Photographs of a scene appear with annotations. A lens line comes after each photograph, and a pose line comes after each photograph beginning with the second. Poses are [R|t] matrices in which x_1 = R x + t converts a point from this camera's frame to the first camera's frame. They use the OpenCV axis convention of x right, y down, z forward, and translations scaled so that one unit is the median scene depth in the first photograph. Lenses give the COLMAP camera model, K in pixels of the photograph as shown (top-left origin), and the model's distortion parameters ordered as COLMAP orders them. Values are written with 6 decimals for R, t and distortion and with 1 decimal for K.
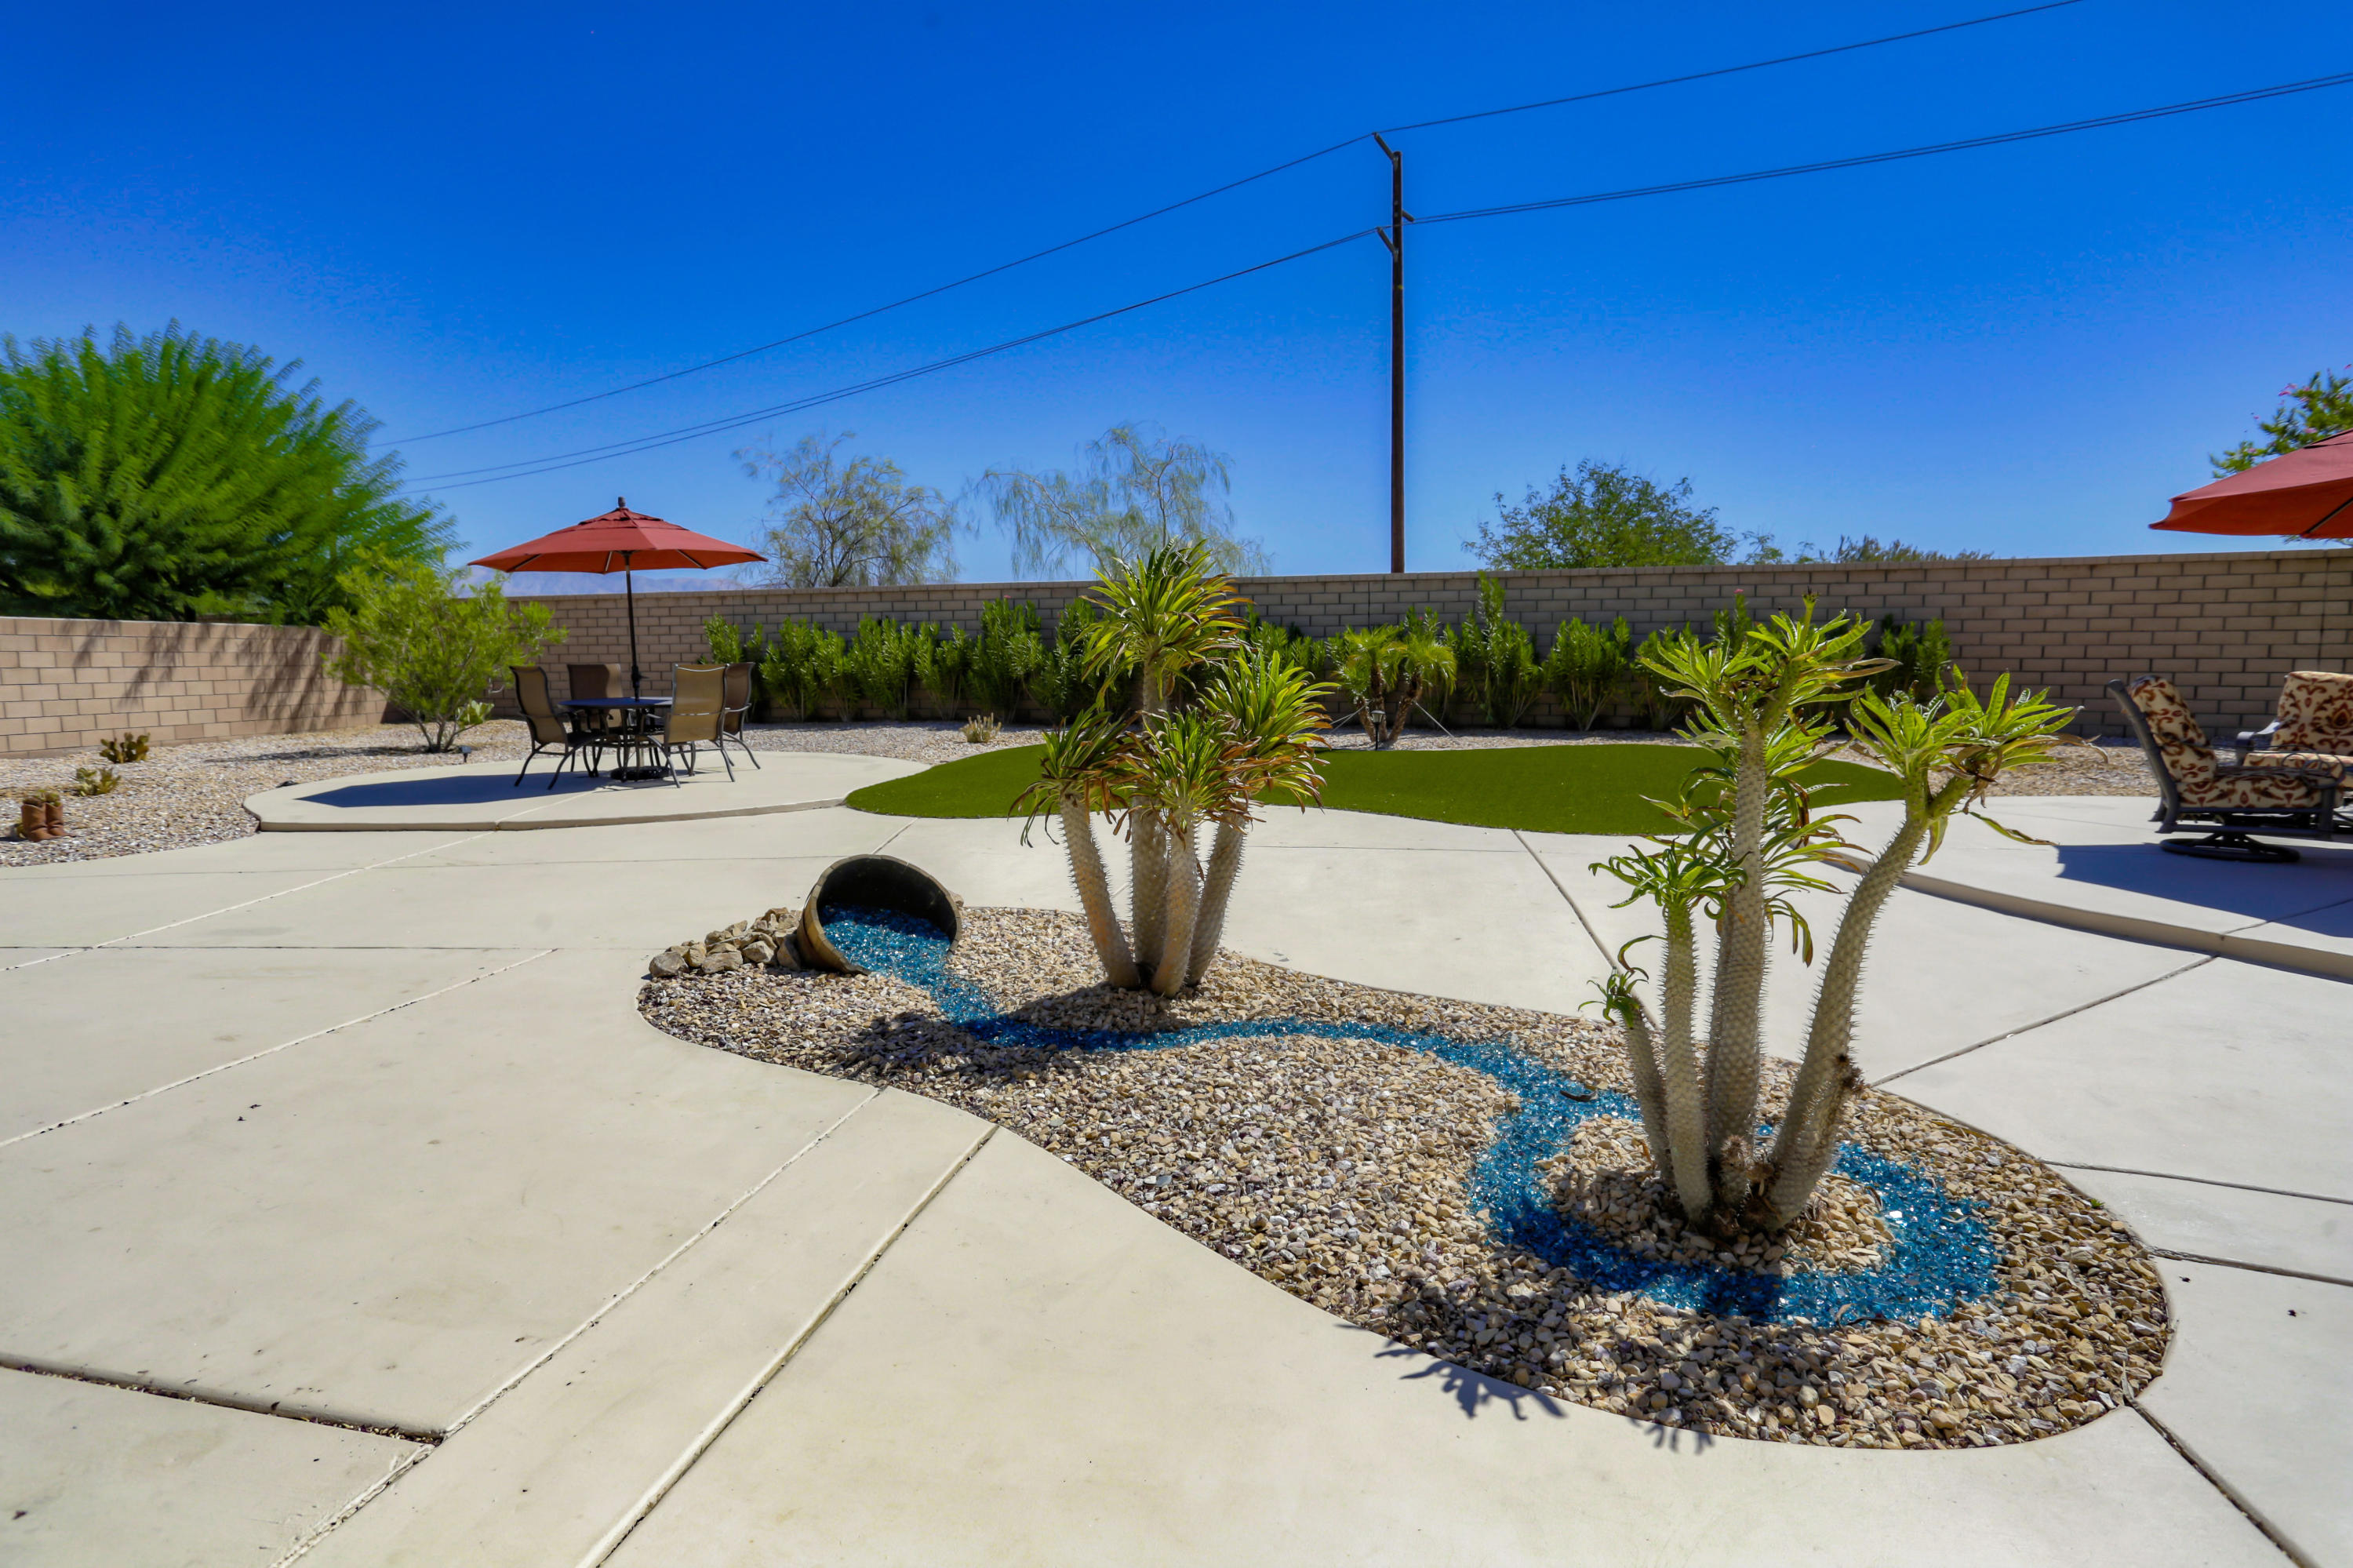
lens RADIAL K [[1116.9, 0, 1175.9], [0, 1116.9, 778.7], [0, 0, 1]] dist [-0.079322, 0.030568]
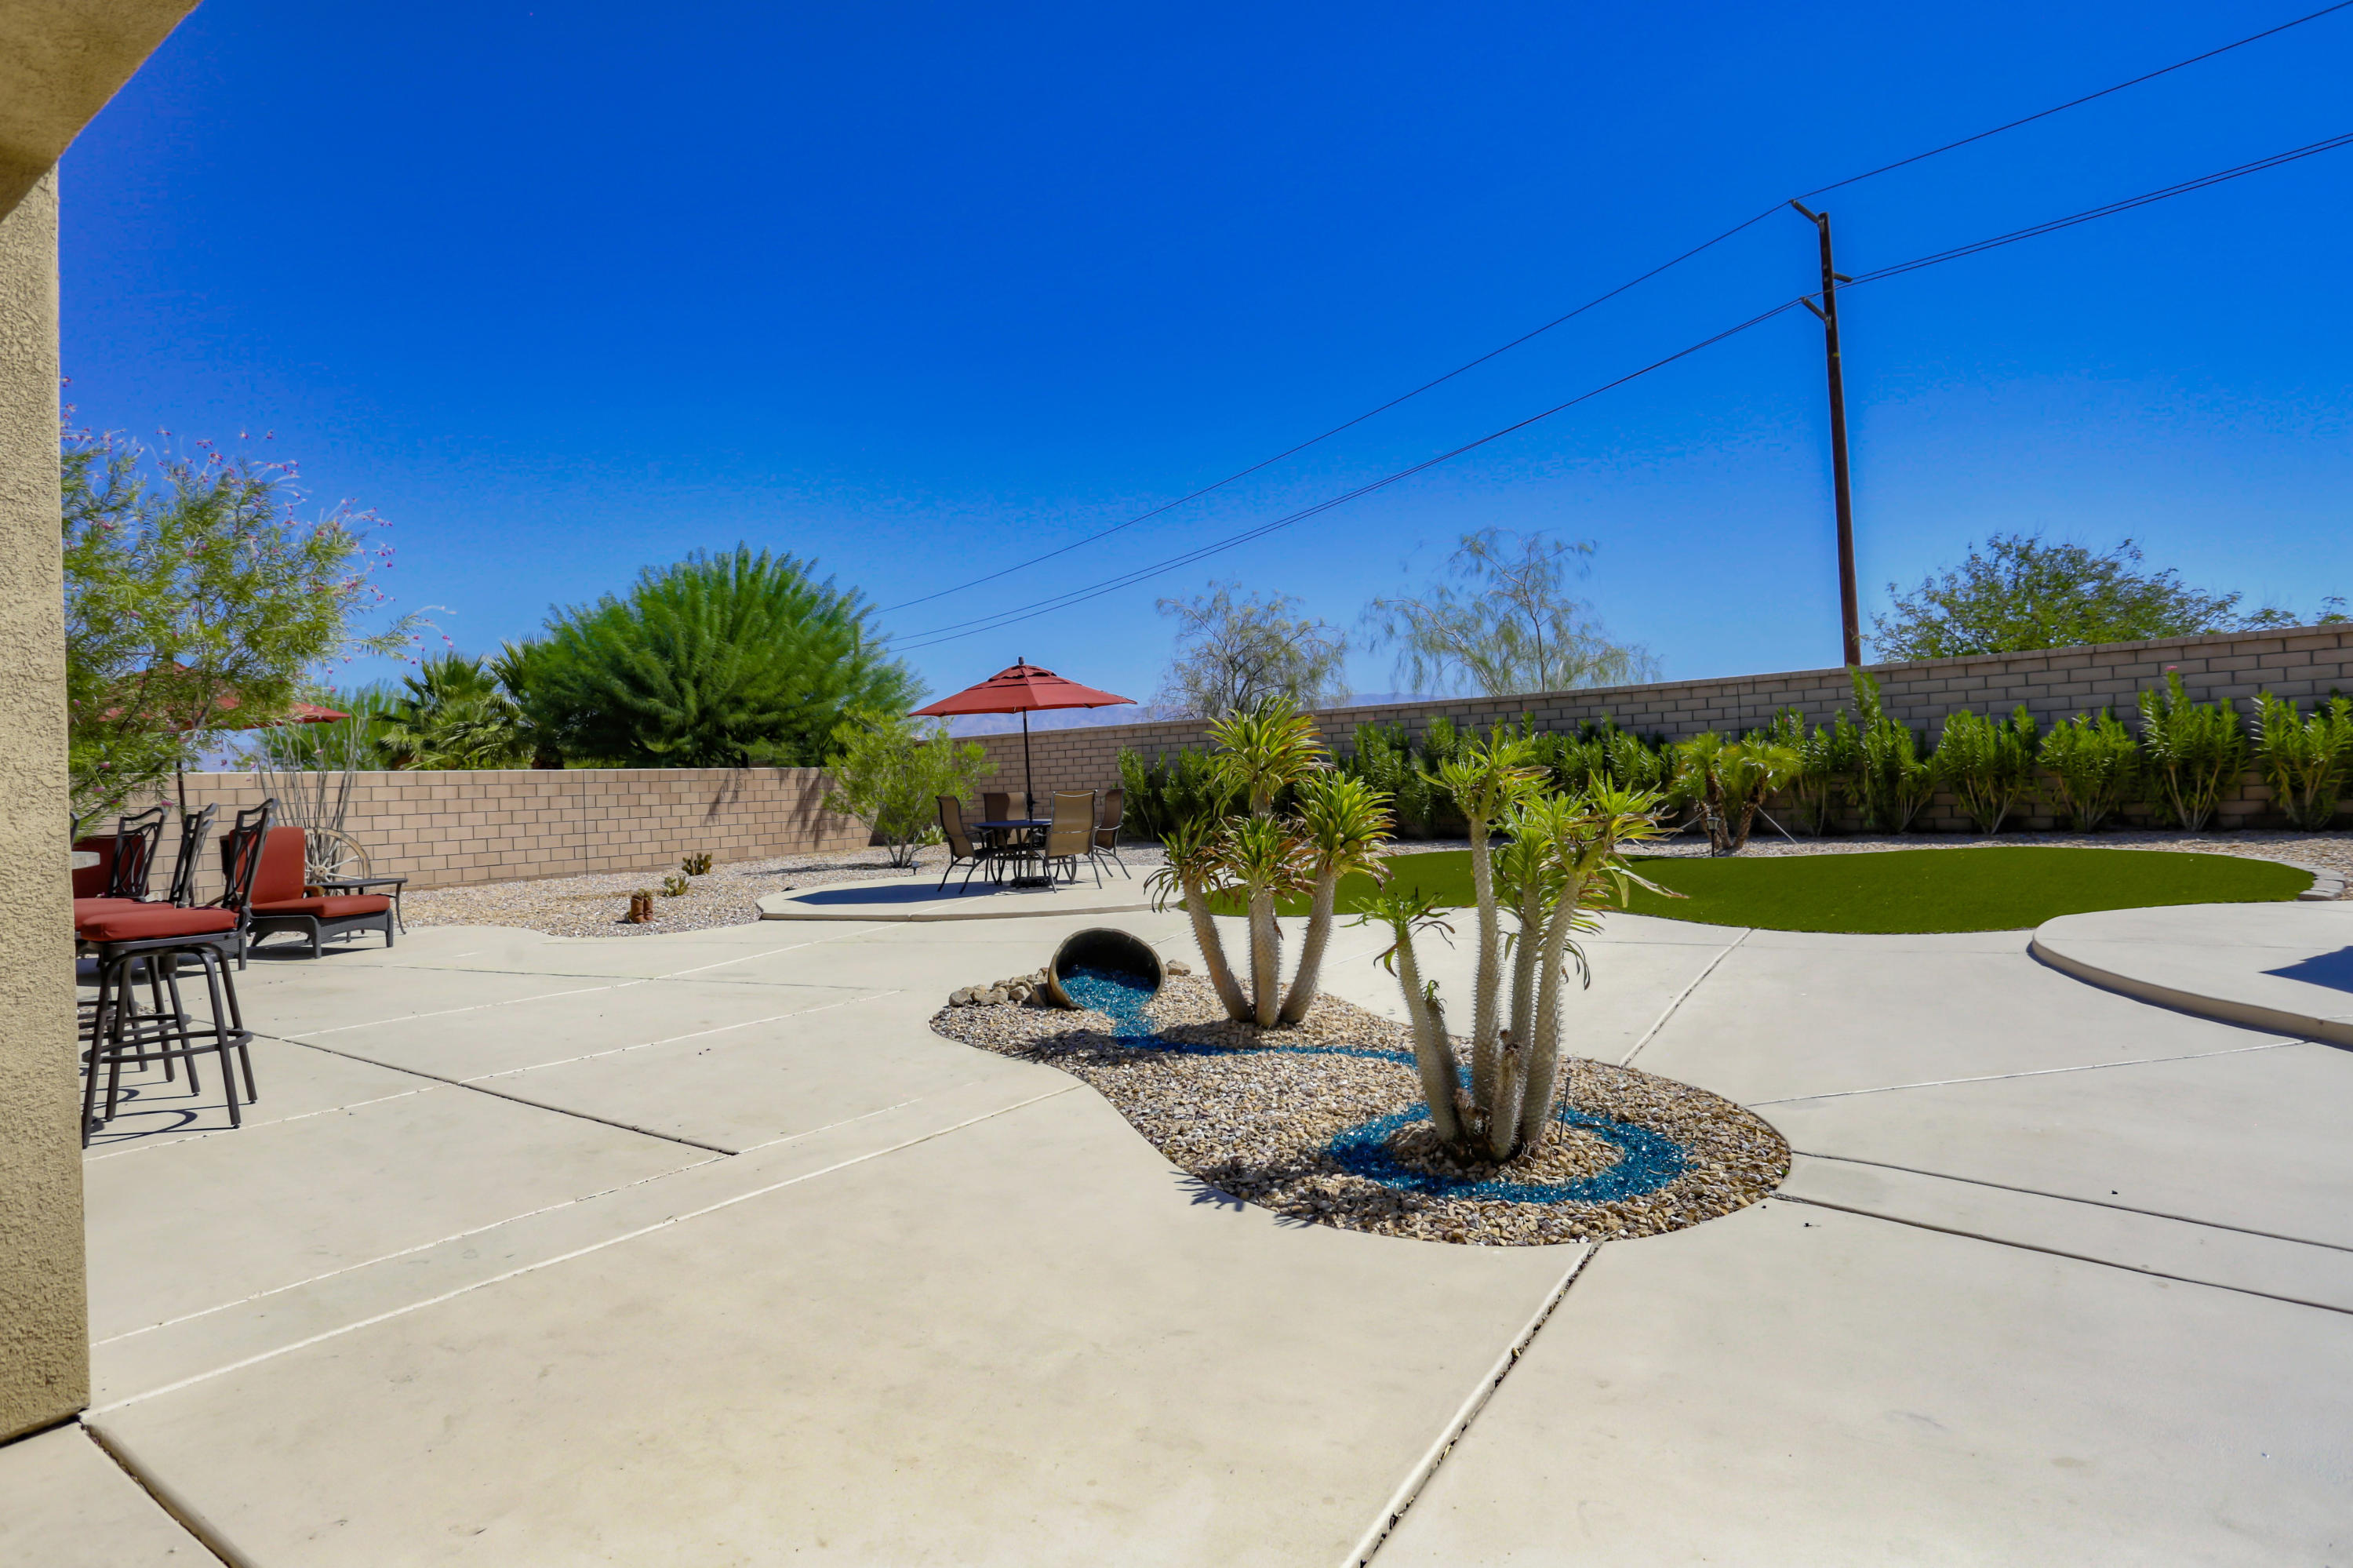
lens RADIAL K [[1174.3, 0, 1195.3], [0, 1174.3, 782.0], [0, 0, 1]] dist [-0.076545, 0.032145]
pose [[0.926542, -0.033804, -0.374669, 0.130746], [-0.004598, 0.994863, -0.101129, 0.012039], [0.376163, 0.095423, 0.921627, -0.106634]]
